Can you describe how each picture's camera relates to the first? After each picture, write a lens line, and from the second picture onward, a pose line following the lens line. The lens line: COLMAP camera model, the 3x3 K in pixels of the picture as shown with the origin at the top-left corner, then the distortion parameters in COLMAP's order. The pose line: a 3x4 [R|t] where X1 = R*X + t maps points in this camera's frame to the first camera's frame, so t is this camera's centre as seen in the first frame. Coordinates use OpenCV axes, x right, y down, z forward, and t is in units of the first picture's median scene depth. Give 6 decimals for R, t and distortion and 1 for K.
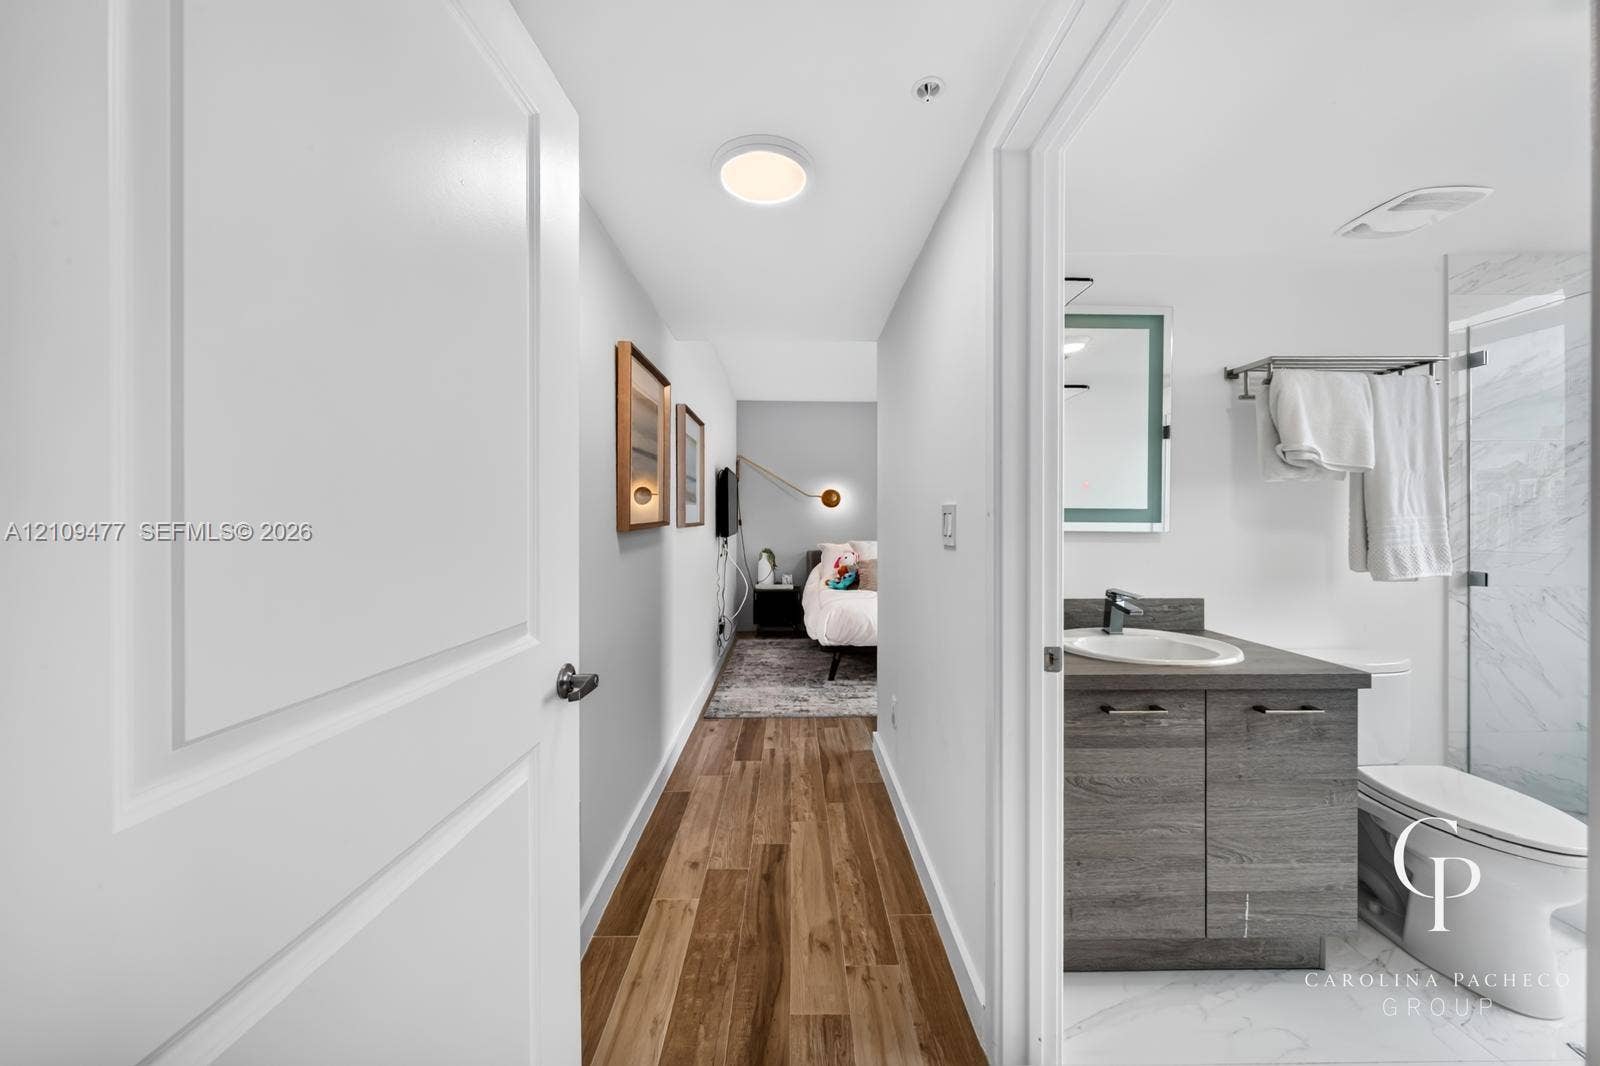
lens RADIAL K [[553.6, 0, 805.1], [0, 553.6, 530.1], [0, 0, 1]] dist [-0.000781, -0.000336]
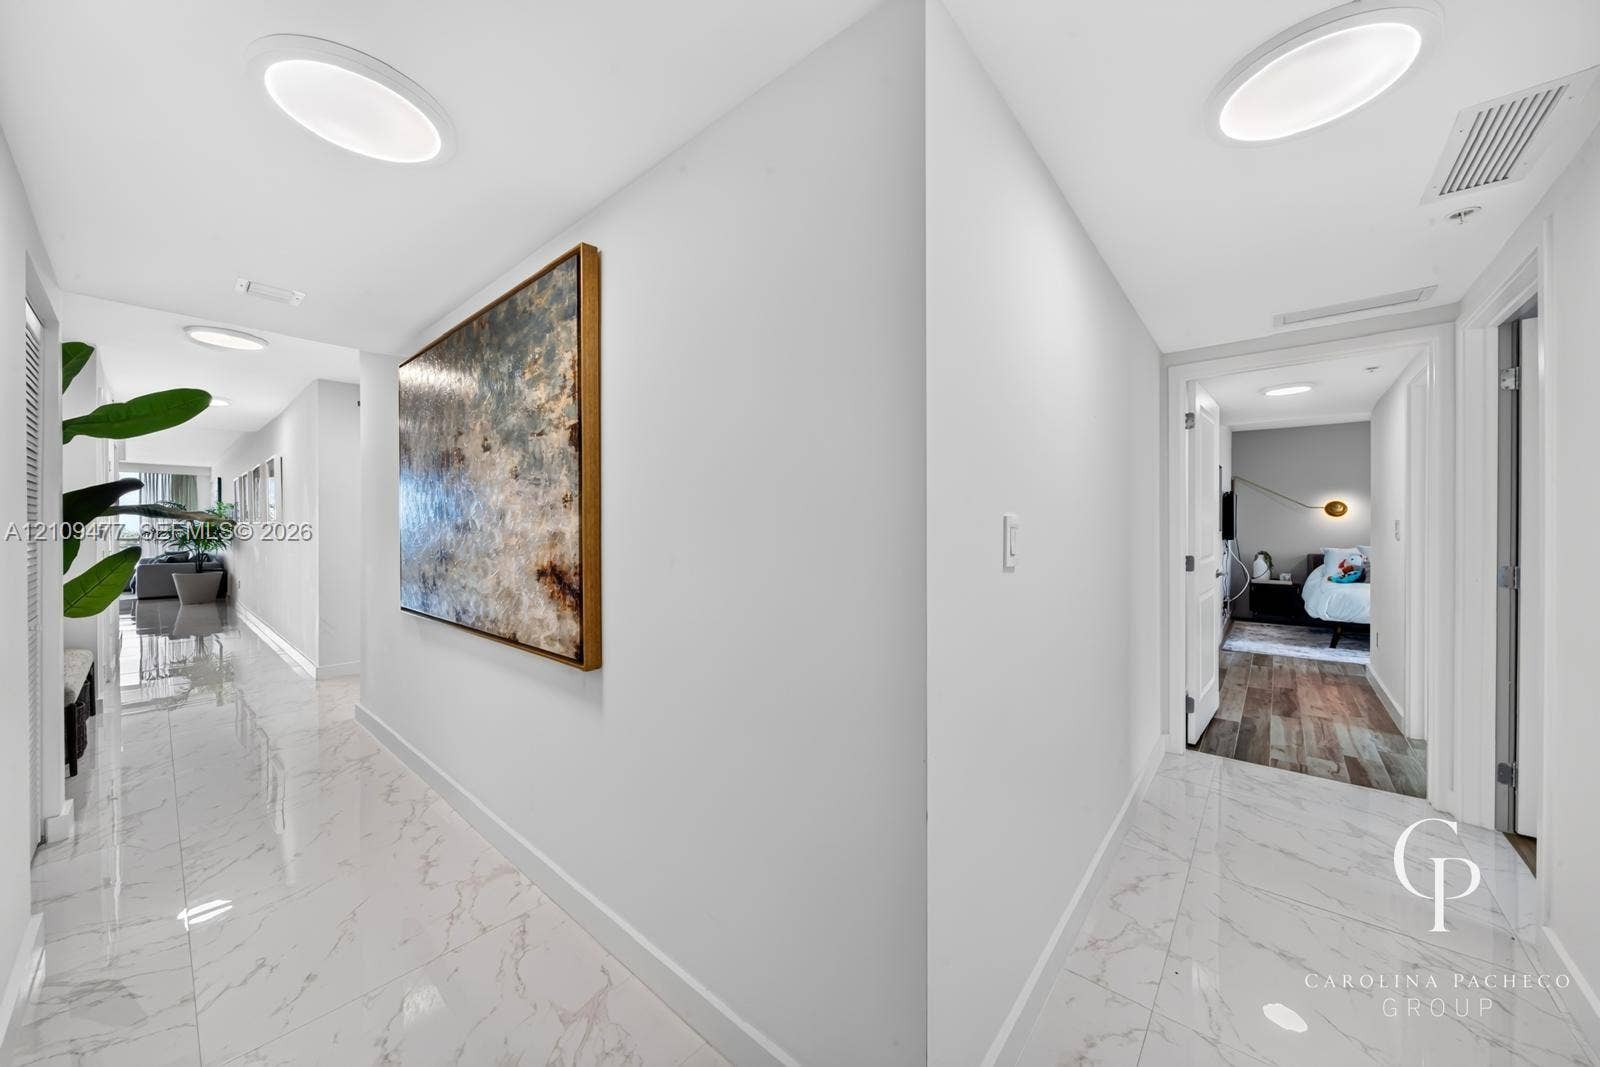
lens RADIAL K [[553.6, 0, 805.1], [0, 553.6, 530.6], [0, 0, 1]] dist [-0.000781, -0.000336]
pose [[0.745382, 0.007047, -0.666601, -0.010850], [-0.015710, 0.999852, -0.006996, 0.015251], [0.666453, 0.015687, 0.745382, -0.687176]]
